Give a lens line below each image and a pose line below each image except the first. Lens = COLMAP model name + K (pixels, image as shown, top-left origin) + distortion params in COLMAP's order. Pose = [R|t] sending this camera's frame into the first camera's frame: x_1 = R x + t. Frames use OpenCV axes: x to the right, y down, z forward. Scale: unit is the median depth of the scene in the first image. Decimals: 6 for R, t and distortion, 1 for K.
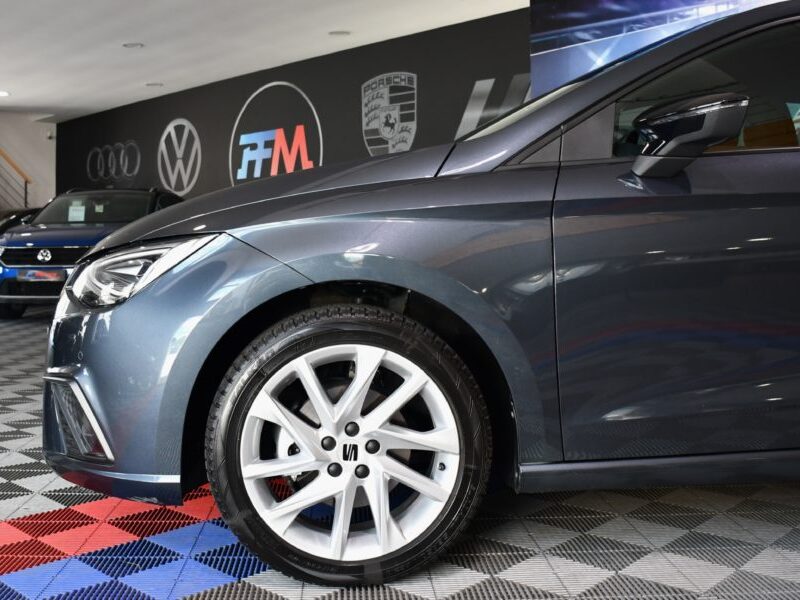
lens RADIAL K [[882.2, 0, 368.4], [0, 882.2, 263.2], [0, 0, 1]] dist [-0.100379, 0.023950]
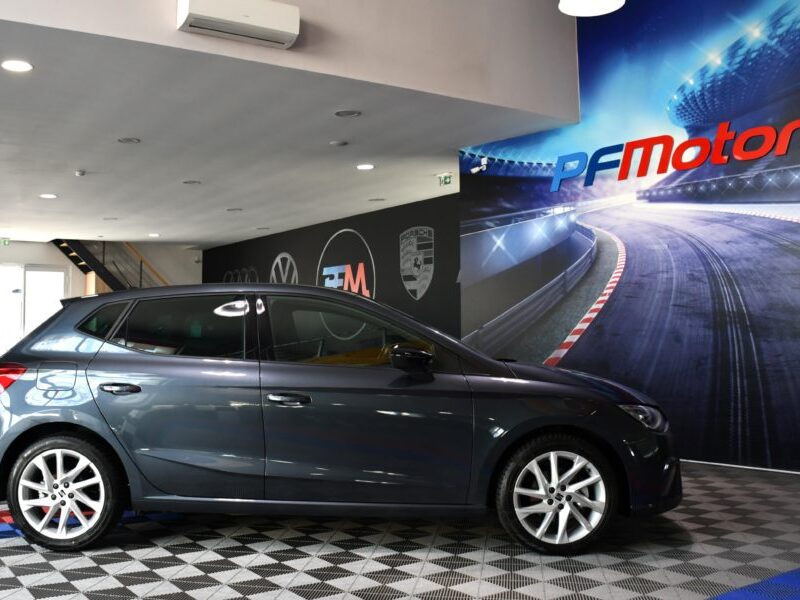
lens RADIAL K [[869.3, 0, 343.5], [0, 869.3, 285.5], [0, 0, 1]] dist [-0.101129, 0.072724]
pose [[0.972046, -0.008967, -0.234617, 0.195791], [-0.007514, 0.997570, -0.069259, -0.033064], [0.234668, 0.069085, 0.969617, -0.249008]]
